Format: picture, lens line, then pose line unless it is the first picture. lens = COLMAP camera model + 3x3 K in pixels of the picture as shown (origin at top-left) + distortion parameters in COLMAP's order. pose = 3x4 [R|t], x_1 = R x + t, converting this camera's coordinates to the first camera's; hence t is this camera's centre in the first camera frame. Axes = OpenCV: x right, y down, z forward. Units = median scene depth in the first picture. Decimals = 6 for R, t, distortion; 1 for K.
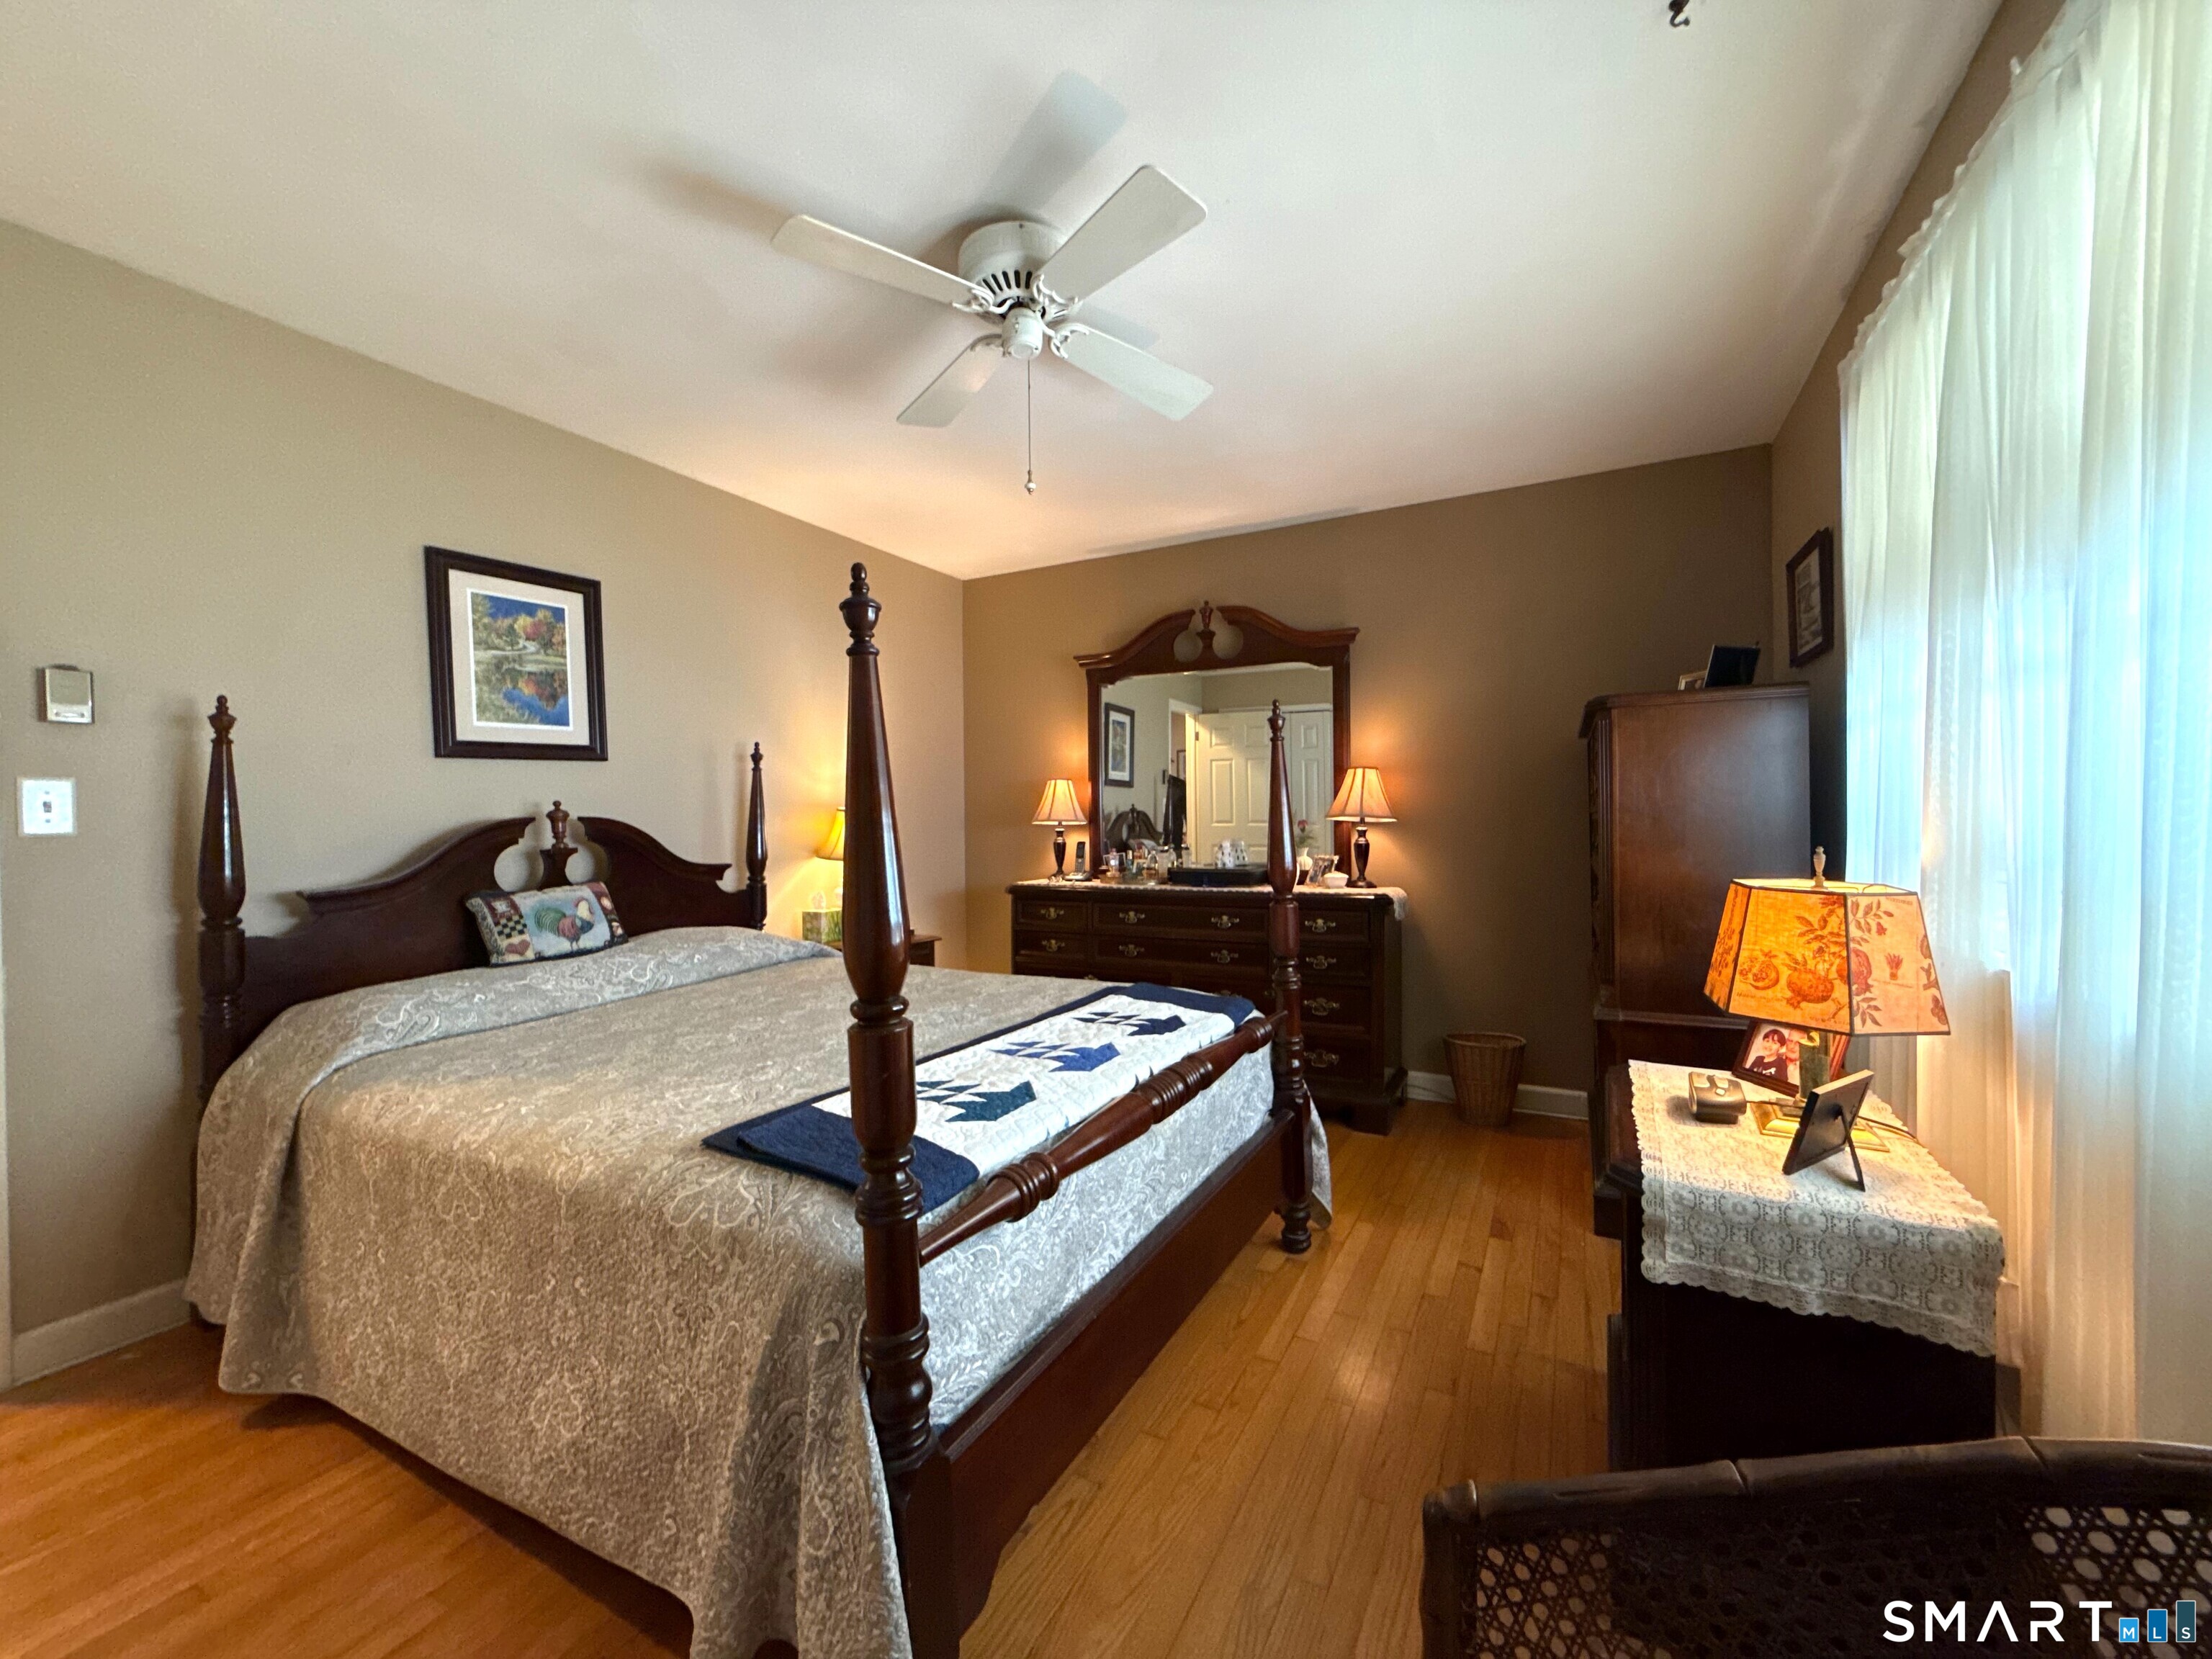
lens RADIAL K [[884.9, 0, 1102.8], [0, 884.9, 838.0], [0, 0, 1]] dist [-0.000583, 0.000503]
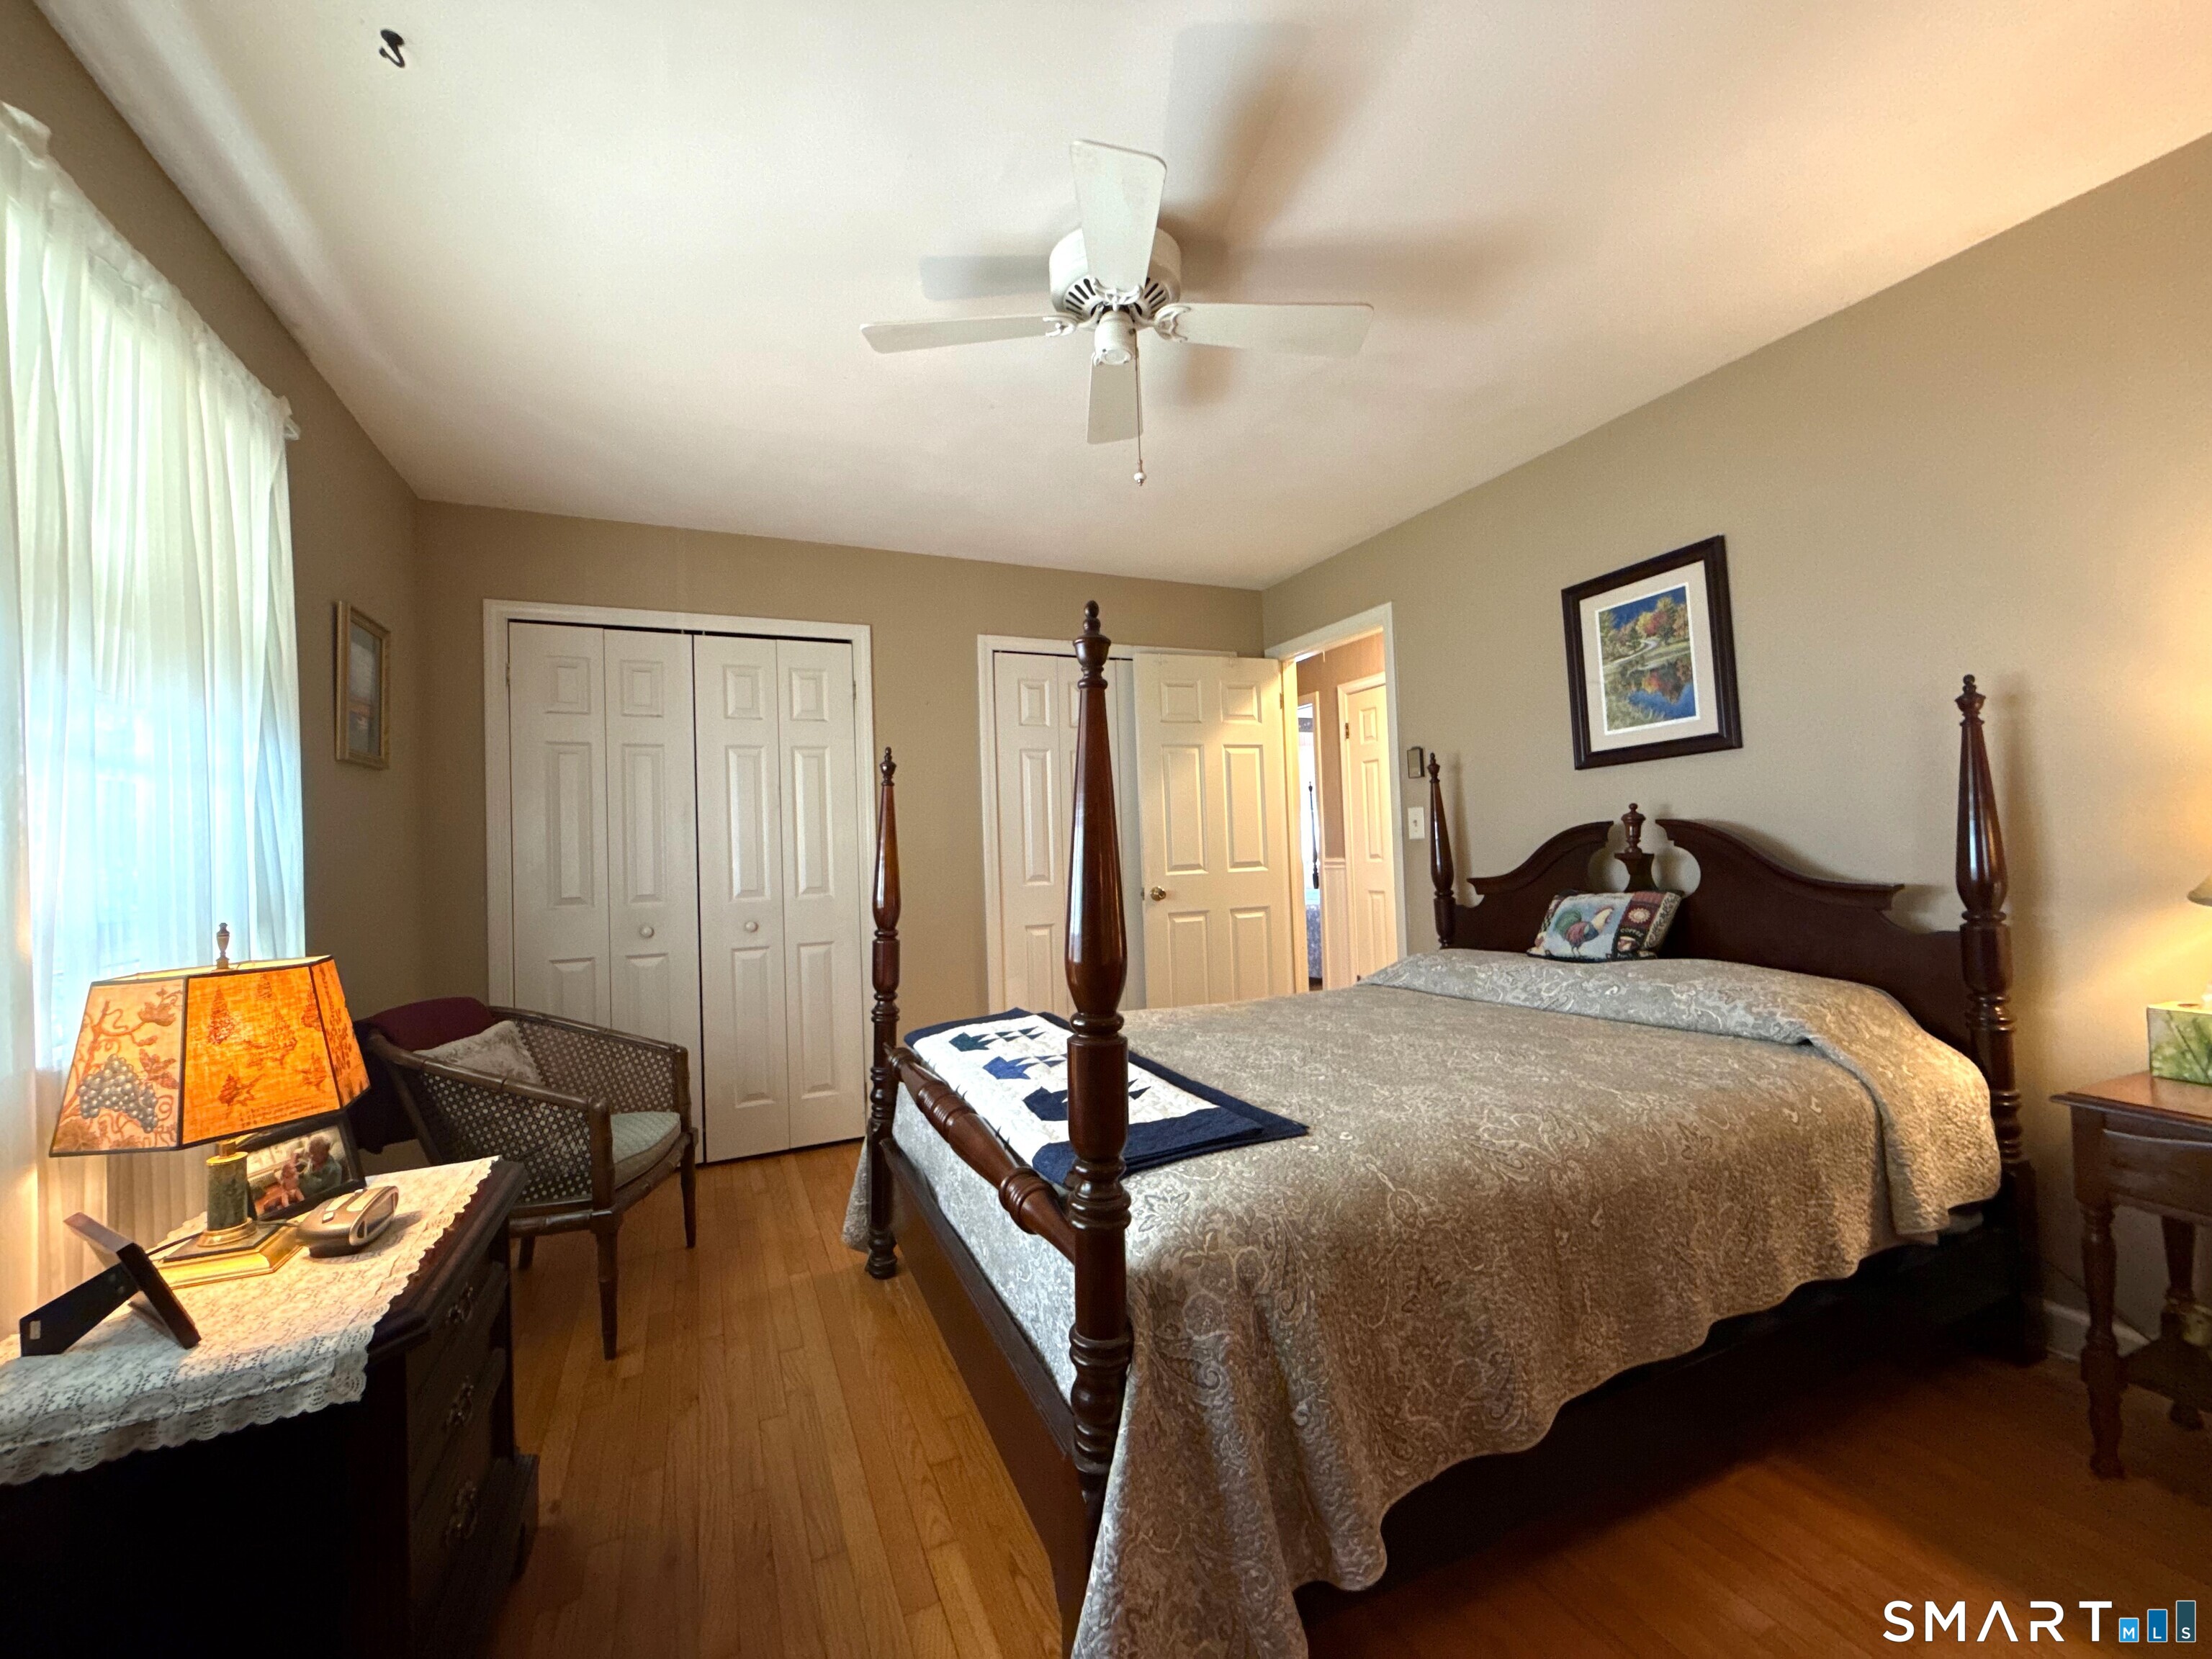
lens RADIAL K [[884.9, 0, 1098.1], [0, 884.9, 830.2], [0, 0, 1]] dist [-0.000583, 0.000503]
pose [[-0.609688, 0.026193, -0.792209, 0.499554], [0.031319, 0.999469, 0.008942, -0.039808], [0.792023, -0.019360, -0.610185, 1.123961]]
